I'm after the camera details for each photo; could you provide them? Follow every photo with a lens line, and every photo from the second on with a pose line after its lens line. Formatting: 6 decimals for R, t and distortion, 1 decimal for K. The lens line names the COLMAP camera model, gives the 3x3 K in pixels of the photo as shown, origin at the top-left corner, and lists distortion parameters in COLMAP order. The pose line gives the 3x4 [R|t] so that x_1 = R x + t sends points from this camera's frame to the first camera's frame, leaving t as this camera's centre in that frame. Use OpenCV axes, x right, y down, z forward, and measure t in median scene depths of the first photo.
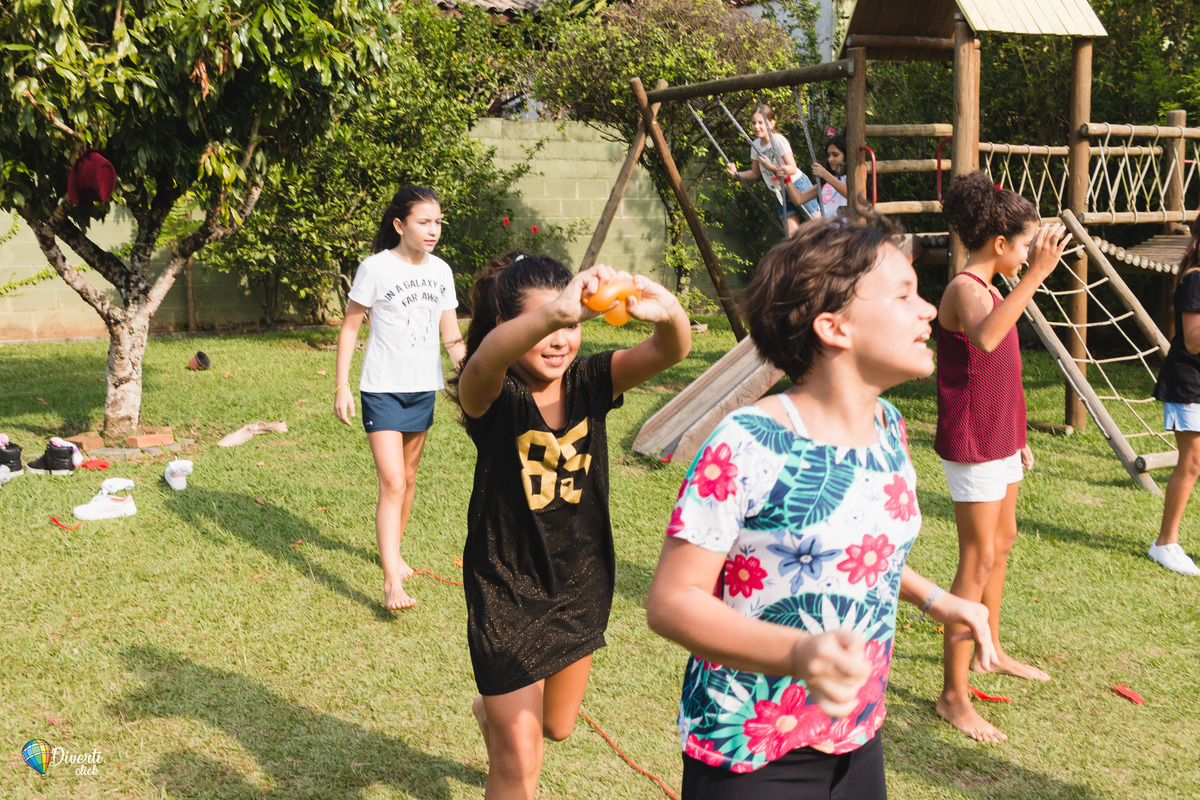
lens RADIAL K [[1314.4, 0, 602.5], [0, 1314.4, 405.9], [0, 0, 1]] dist [0.010082, 0.010020]
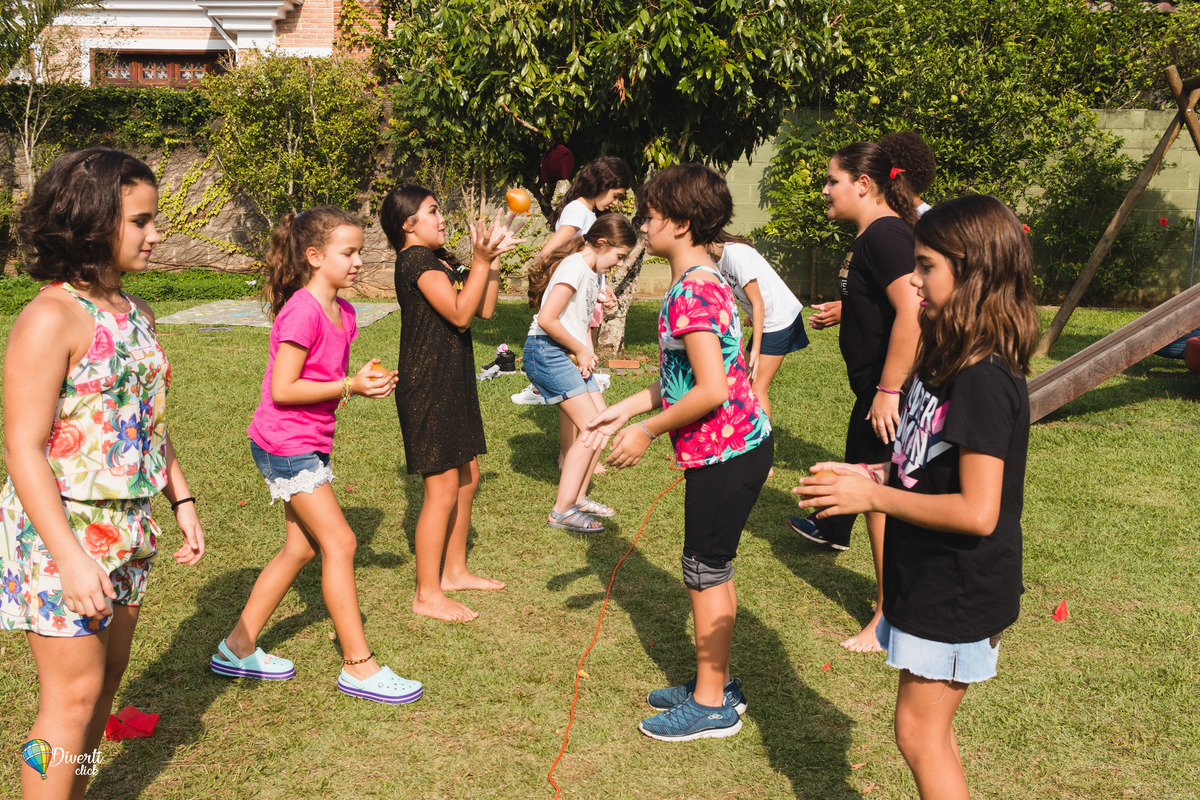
lens RADIAL K [[1314.4, 0, 602.5], [0, 1314.4, 405.9], [0, 0, 1]] dist [0.010082, 0.010020]
pose [[0.802526, 0.106210, -0.587087, 0.417904], [-0.105193, 0.993800, 0.035993, 0.022689], [0.587270, 0.032872, 0.808724, -0.074198]]
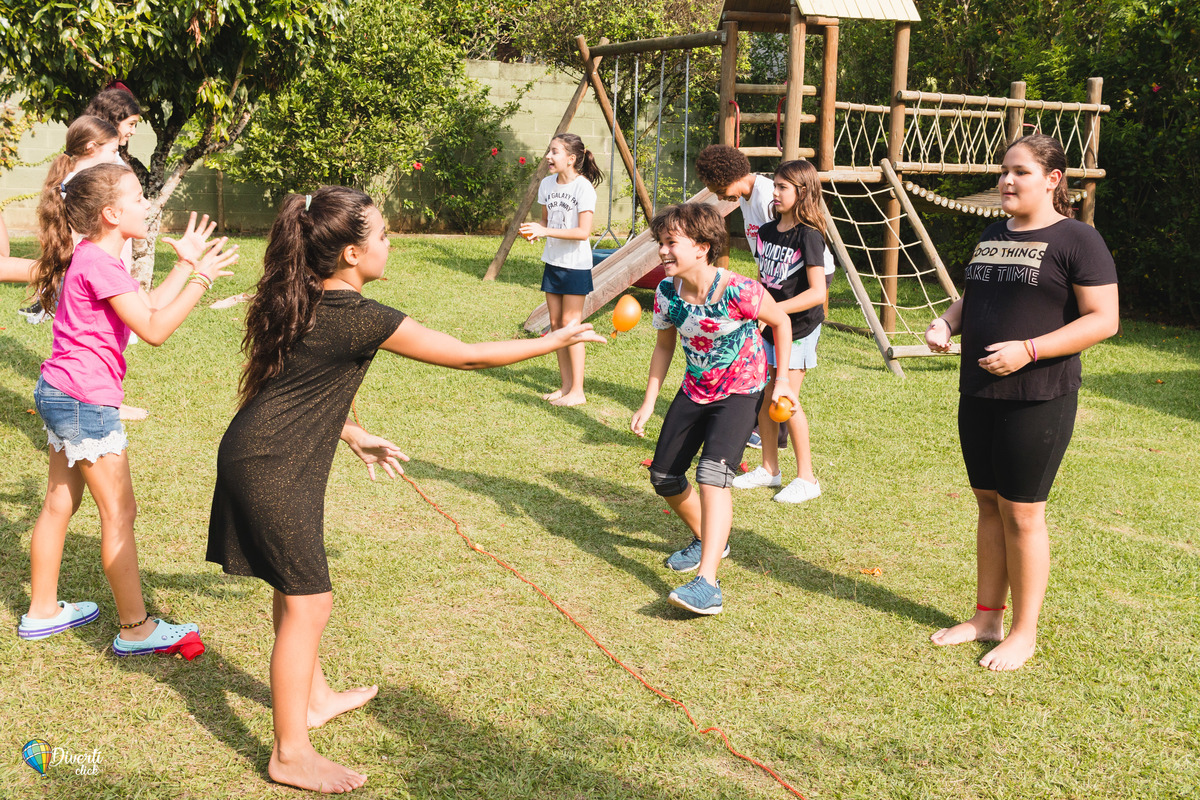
lens RADIAL K [[1320.9, 0, 600.0], [0, 1320.9, 400.0], [0, 0, 1]] dist [0.011639, 0.011094]
pose [[0.997265, 0.054336, -0.050102, 0.173879], [-0.052303, 0.997788, 0.041033, 0.048164], [0.052221, -0.038300, 0.997901, -0.315592]]
